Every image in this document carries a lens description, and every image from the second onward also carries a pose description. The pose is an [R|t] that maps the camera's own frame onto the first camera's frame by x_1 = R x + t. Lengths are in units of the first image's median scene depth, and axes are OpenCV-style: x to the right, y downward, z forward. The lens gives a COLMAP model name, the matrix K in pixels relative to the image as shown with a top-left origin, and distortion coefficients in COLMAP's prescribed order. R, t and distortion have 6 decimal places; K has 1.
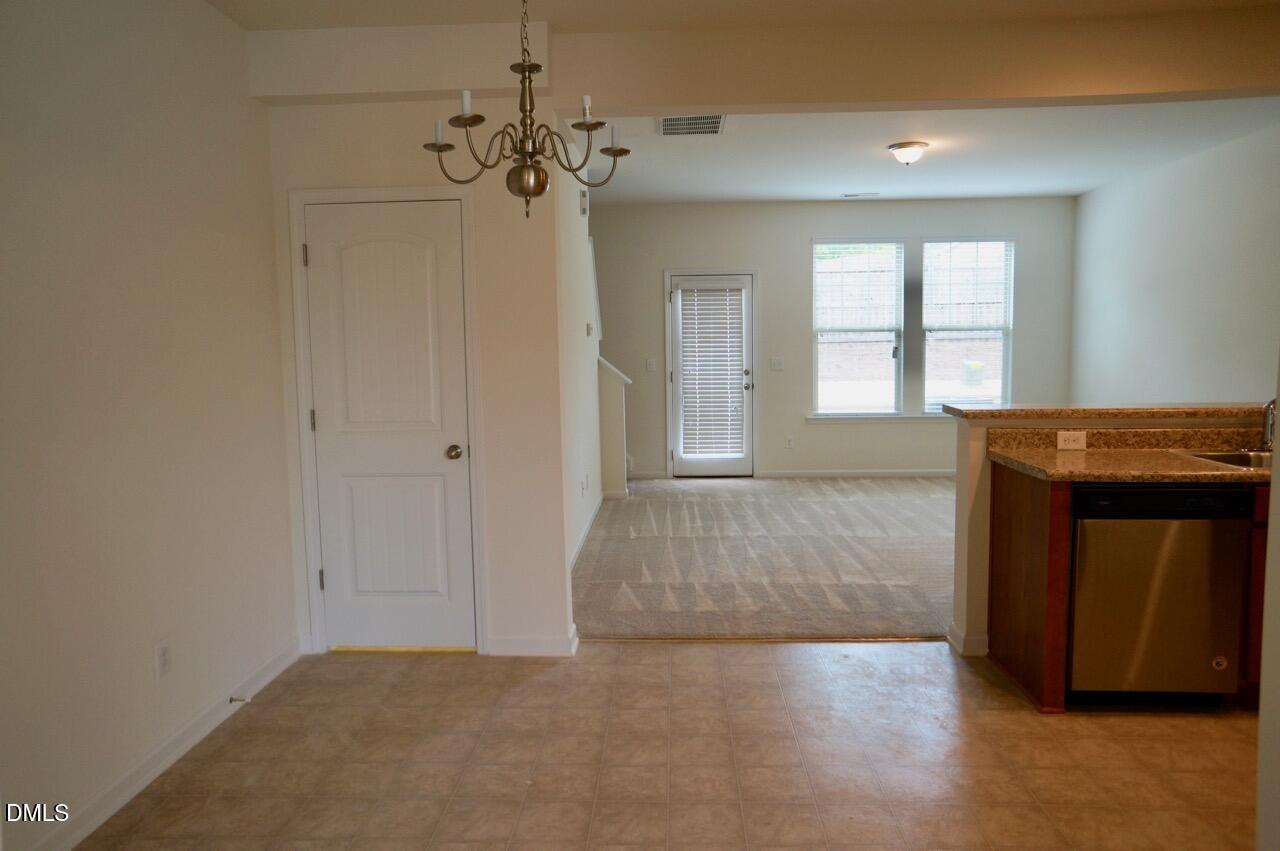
lens RADIAL K [[866.5, 0, 642.9], [0, 866.5, 417.5], [0, 0, 1]] dist [-0.037133, 0.045379]
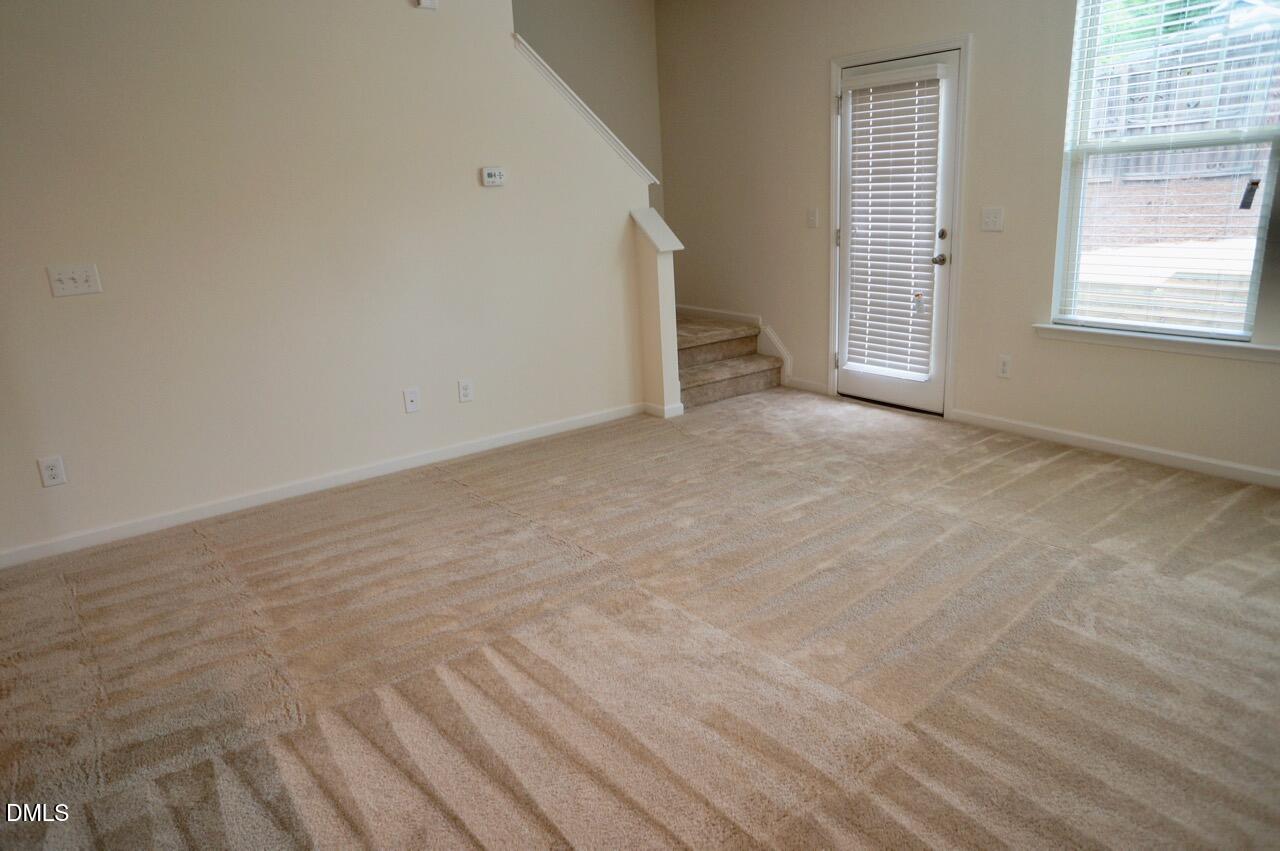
lens RADIAL K [[866.5, 0, 630.4], [0, 866.5, 417.0], [0, 0, 1]] dist [-0.037133, 0.045379]
pose [[0.627891, 0.186209, -0.755698, 0.444987], [-0.033352, 0.976504, 0.212905, -0.049215], [0.777587, -0.108477, 0.619348, 0.488913]]
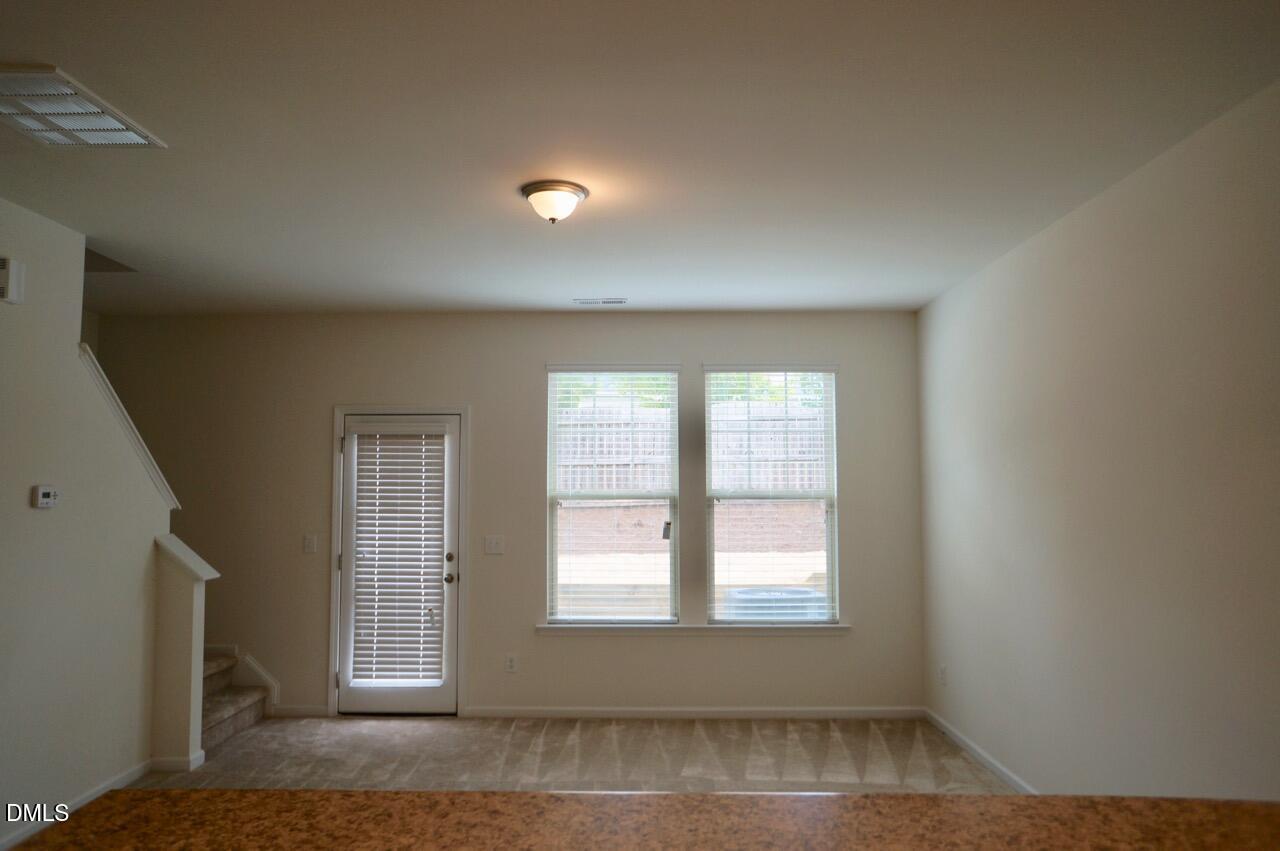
lens RADIAL K [[866.5, 0, 630.6], [0, 866.5, 428.5], [0, 0, 1]] dist [-0.037133, 0.045379]
pose [[0.999648, 0.014483, 0.022245, 0.248448], [-0.010714, 0.986885, -0.161067, -0.044528], [-0.024286, 0.160771, 0.986693, 0.318205]]
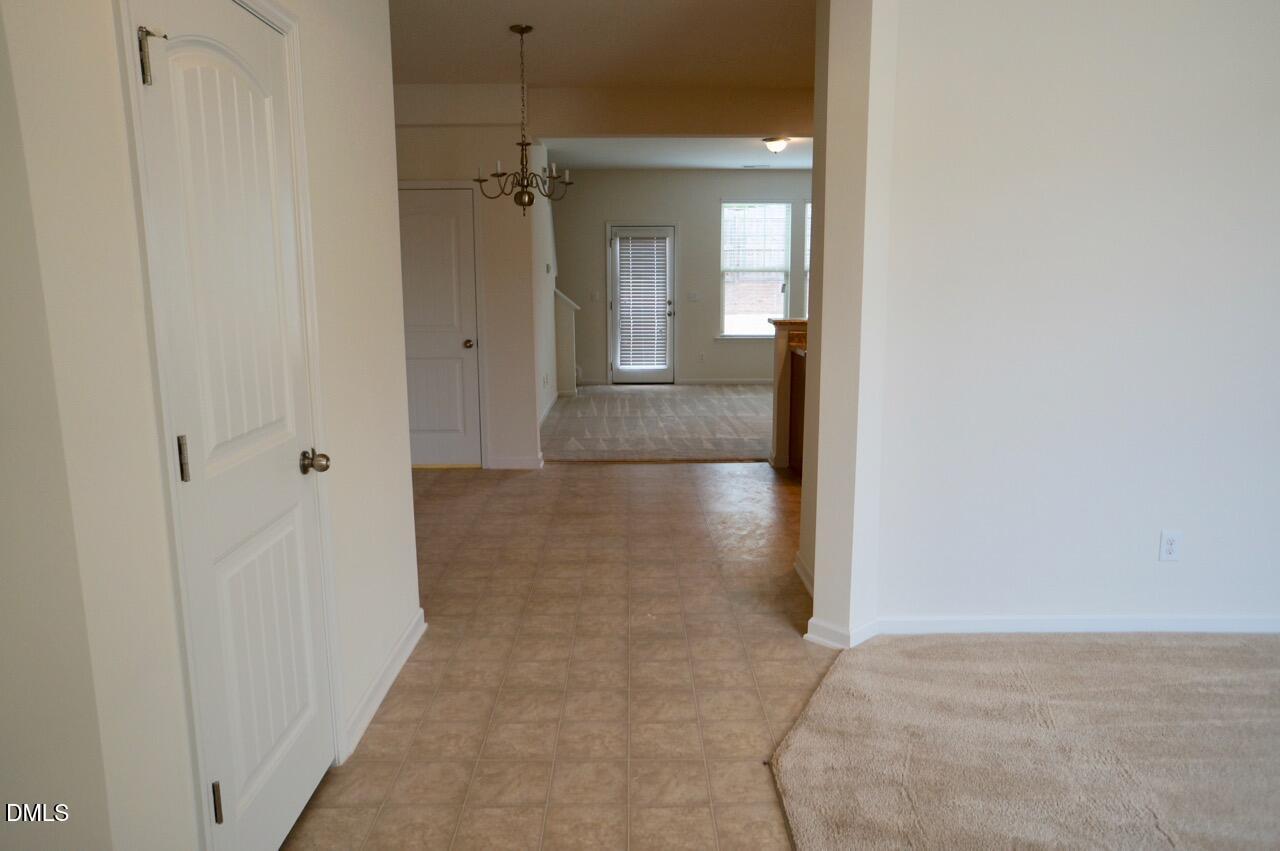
lens RADIAL K [[866.5, 0, 636.4], [0, 866.5, 415.1], [0, 0, 1]] dist [-0.037133, 0.045379]
pose [[0.998912, 0.003622, 0.046492, 0.011104], [-0.006815, 0.997614, 0.068704, 0.027362], [-0.046132, -0.068946, 0.996553, -0.302586]]
